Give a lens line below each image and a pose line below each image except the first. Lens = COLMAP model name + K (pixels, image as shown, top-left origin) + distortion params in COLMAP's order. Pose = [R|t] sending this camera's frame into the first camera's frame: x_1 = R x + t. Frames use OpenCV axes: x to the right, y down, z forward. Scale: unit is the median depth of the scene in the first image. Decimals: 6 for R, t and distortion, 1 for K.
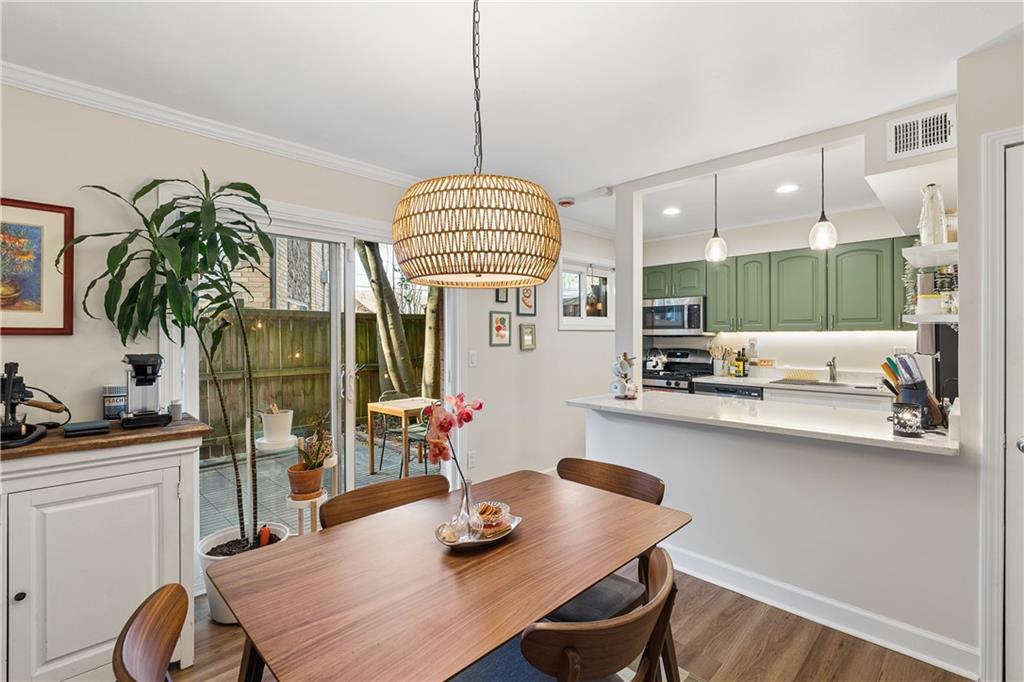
lens RADIAL K [[465.7, 0, 511.3], [0, 465.7, 335.5], [0, 0, 1]] dist [-0.001816, -0.000260]
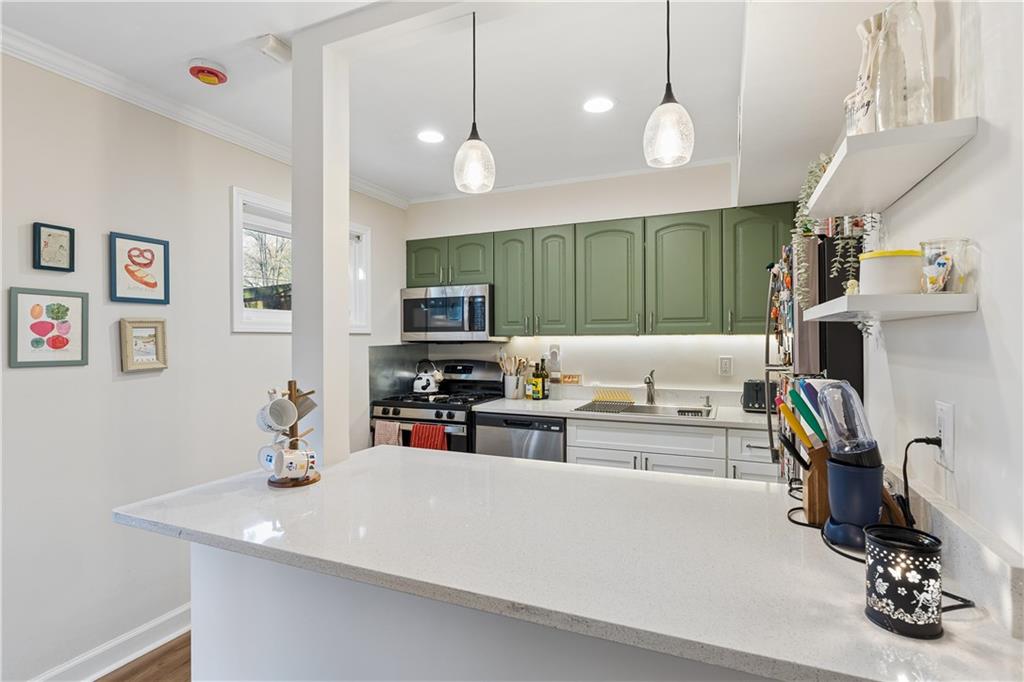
lens RADIAL K [[499.2, 0, 511.8], [0, 499.2, 339.0], [0, 0, 1]] dist [0.001344, 0.000211]
pose [[0.930006, -0.000749, 0.367544, 0.179806], [0.001819, 0.999995, -0.002566, -0.001771], [-0.367540, 0.003055, 0.930003, 0.316825]]
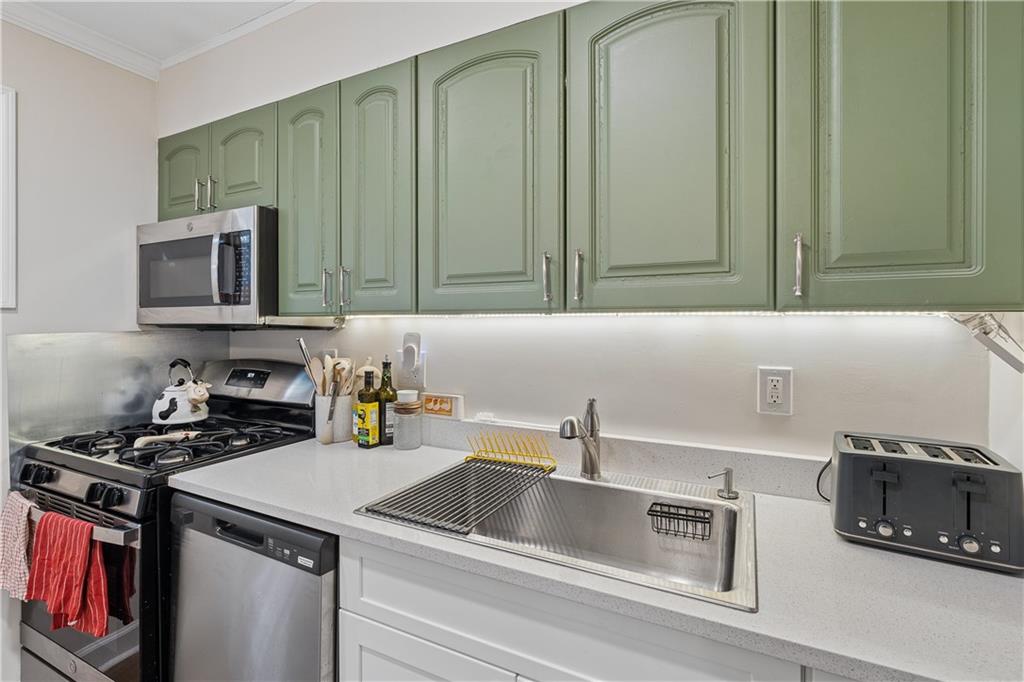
lens RADIAL K [[465.7, 0, 510.5], [0, 465.7, 322.1], [0, 0, 1]] dist [-0.001816, -0.000260]
pose [[0.949884, 0.006960, 0.312525, 0.499822], [-0.005085, 0.999964, -0.006814, -0.001596], [-0.312561, 0.004883, 0.949885, 0.663192]]
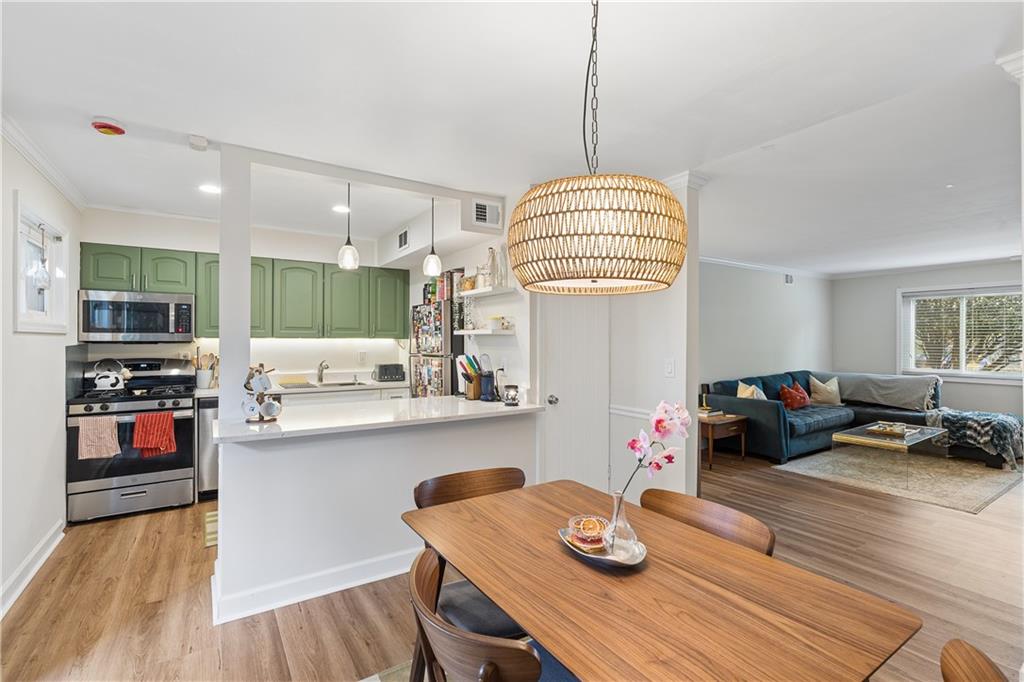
lens RADIAL K [[465.7, 0, 510.1], [0, 465.7, 336.1], [0, 0, 1]] dist [-0.001816, -0.000260]
pose [[0.195813, 0.013237, 0.980552, -0.311574], [-0.002267, 0.999912, -0.013046, -0.000687], [-0.980639, 0.000331, 0.195826, 0.293482]]
